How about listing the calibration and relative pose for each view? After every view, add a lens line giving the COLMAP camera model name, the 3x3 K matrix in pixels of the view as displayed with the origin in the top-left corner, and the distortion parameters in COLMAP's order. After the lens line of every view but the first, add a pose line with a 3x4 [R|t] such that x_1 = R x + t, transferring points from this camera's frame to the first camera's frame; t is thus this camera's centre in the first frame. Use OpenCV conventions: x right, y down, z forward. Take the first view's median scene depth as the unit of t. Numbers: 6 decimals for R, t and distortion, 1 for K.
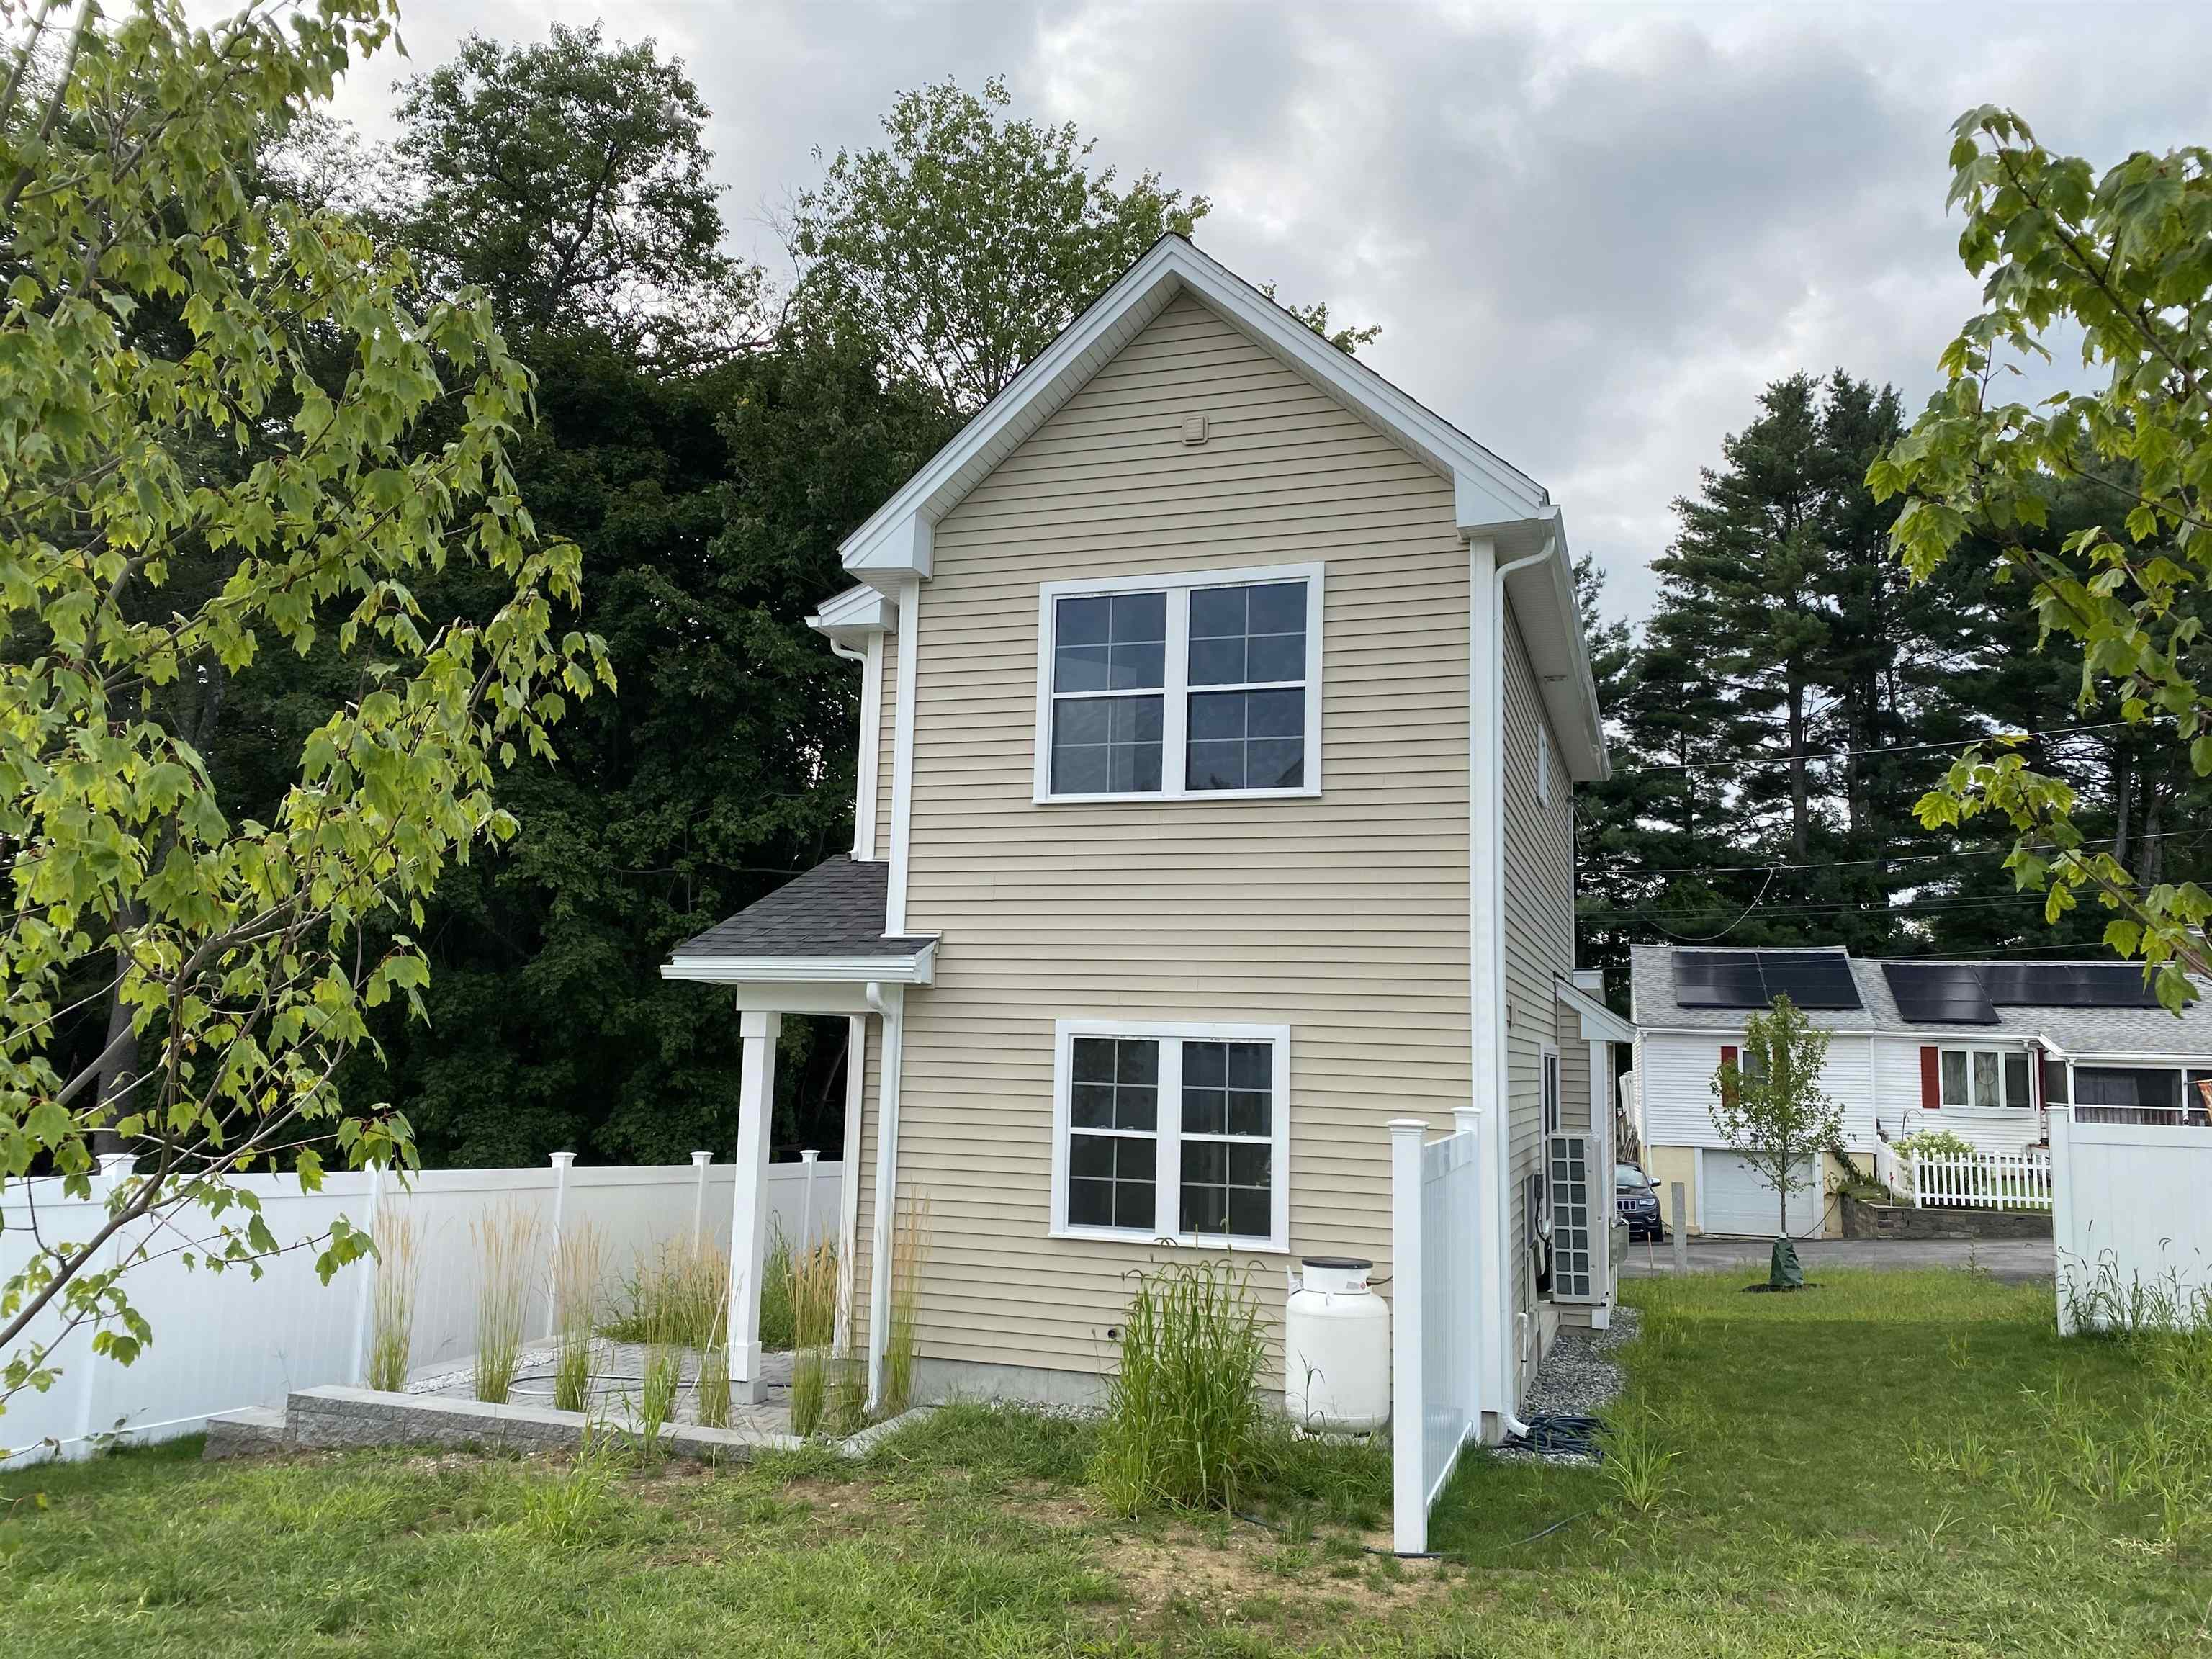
lens RADIAL K [[1662.3, 0, 1104.4], [0, 1662.3, 823.2], [0, 0, 1]] dist [0.040357, -0.060749]
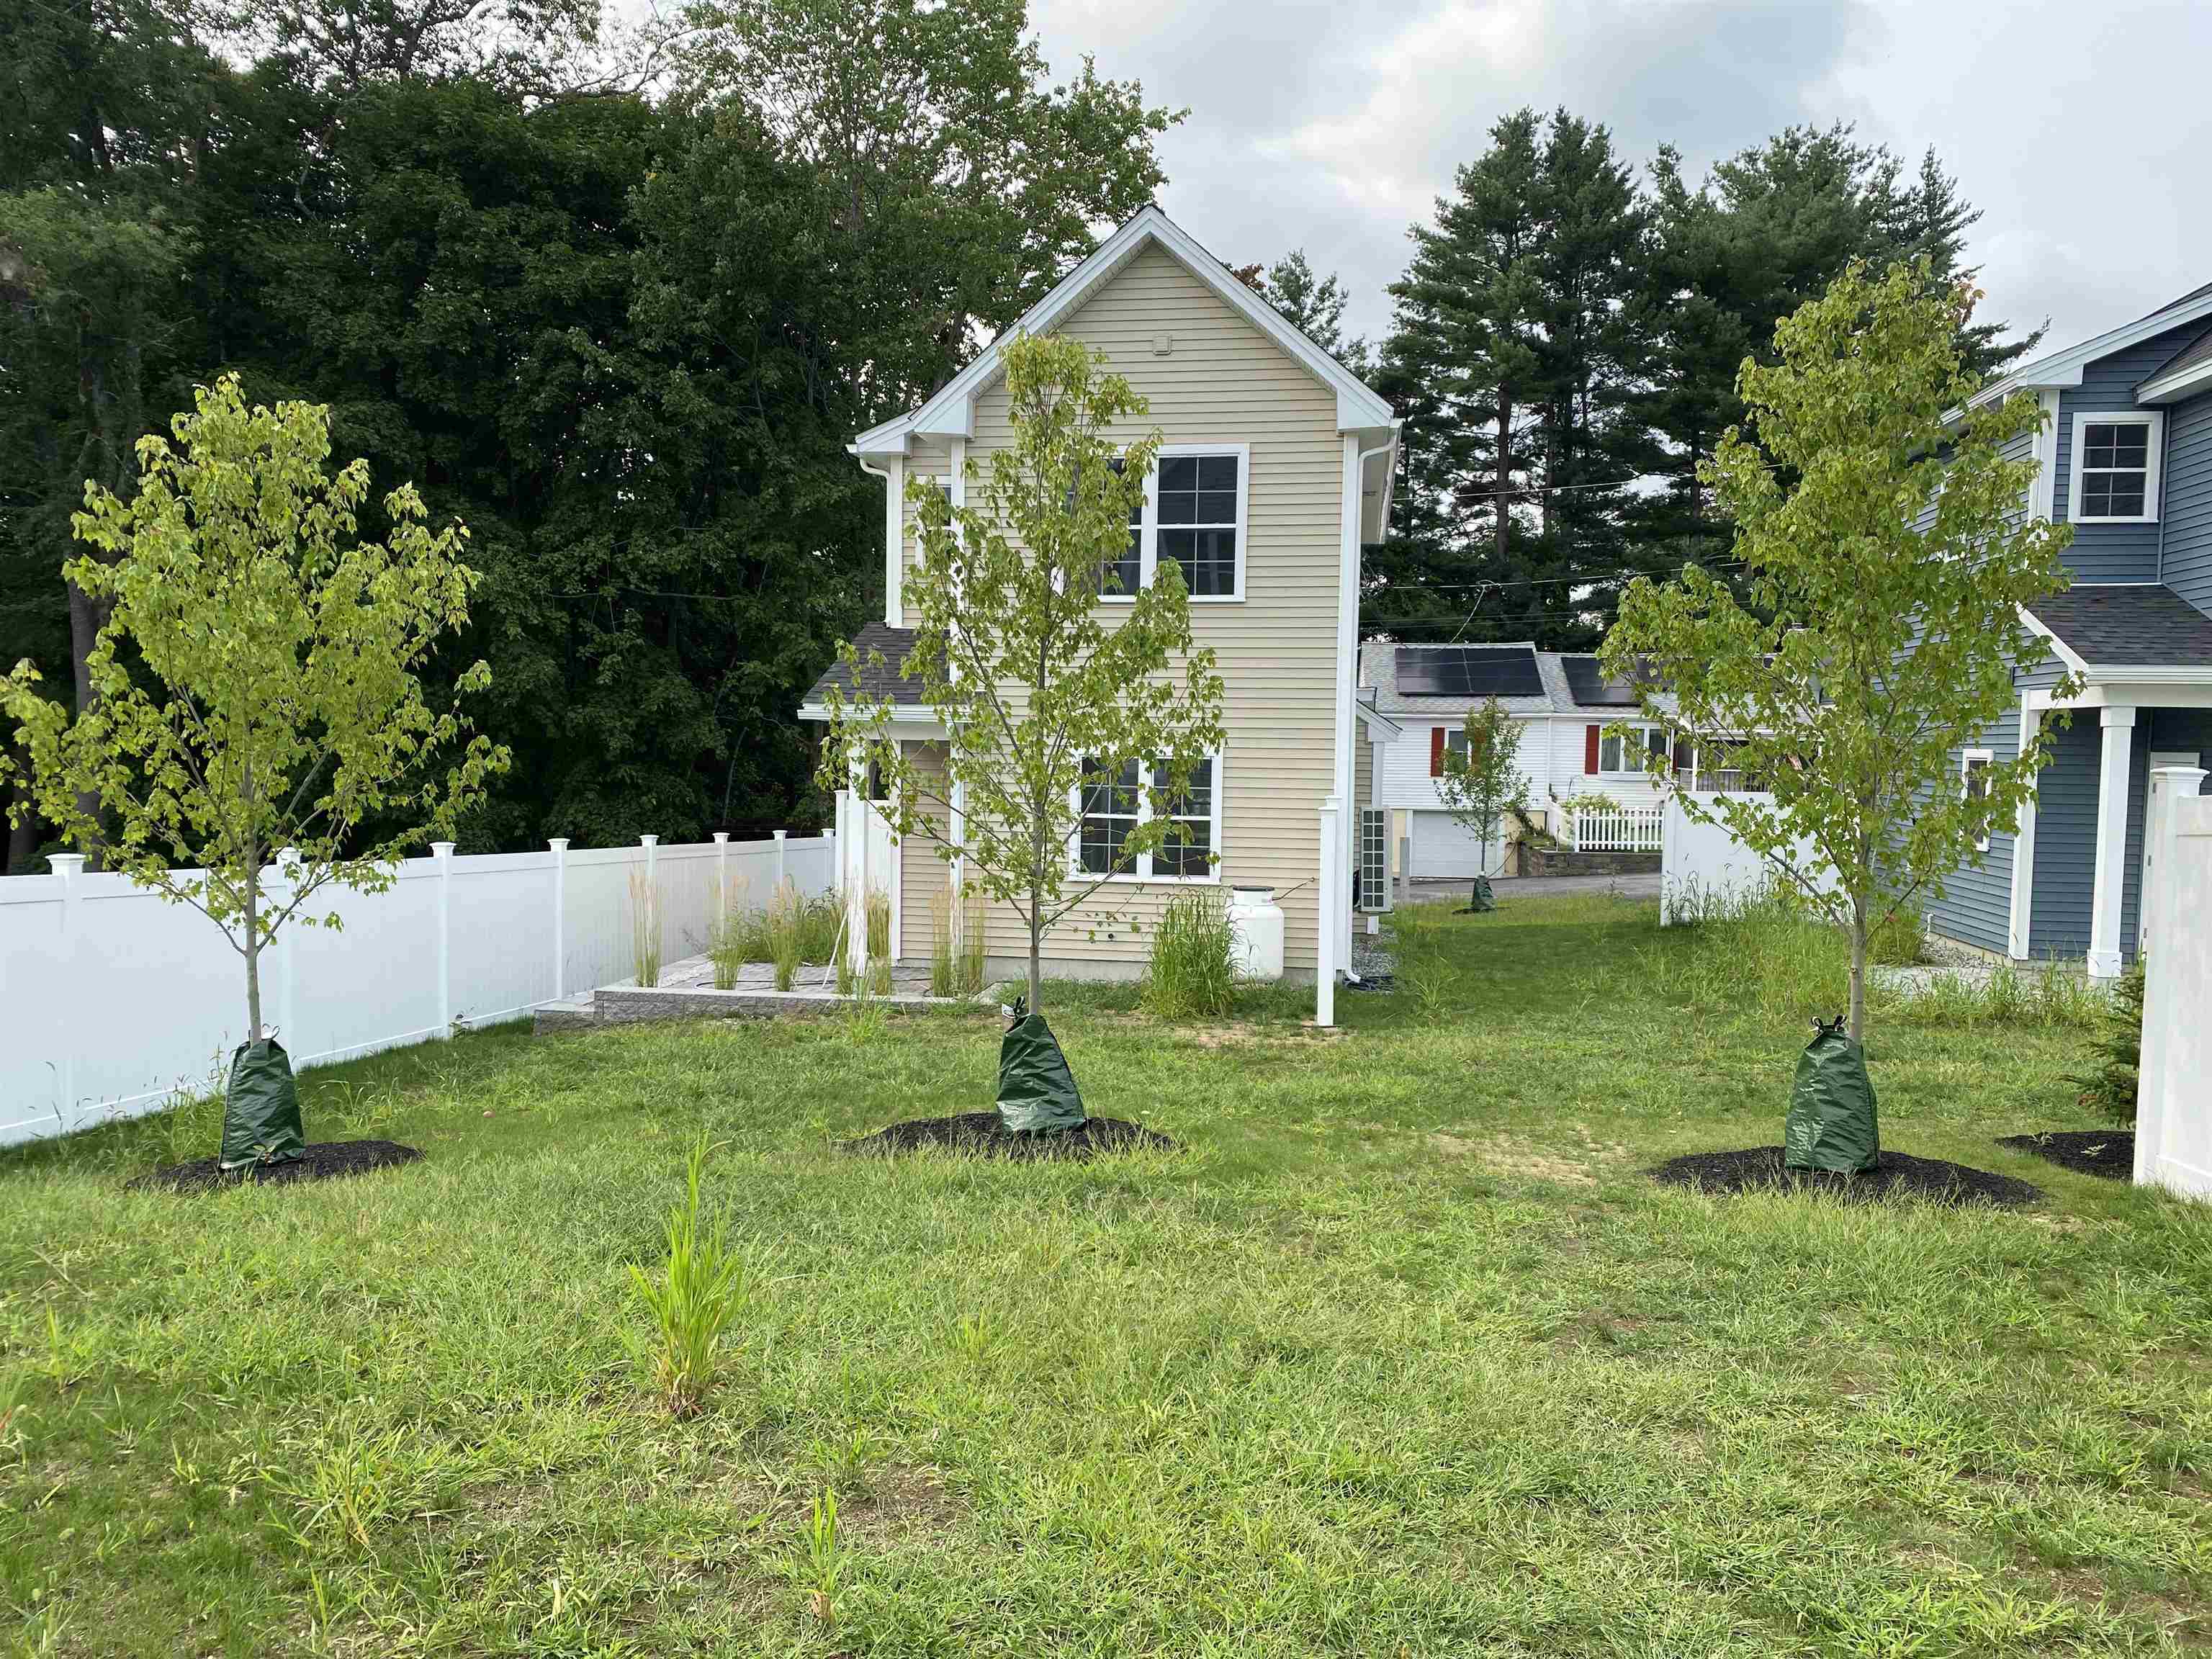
lens RADIAL K [[1662.3, 0, 1104.4], [0, 1662.3, 823.2], [0, 0, 1]] dist [0.040357, -0.060749]
pose [[0.985382, -0.021133, 0.169043, -0.069886], [-0.012395, 0.980753, 0.194860, -0.029668], [-0.169907, -0.194107, 0.966154, -0.137694]]
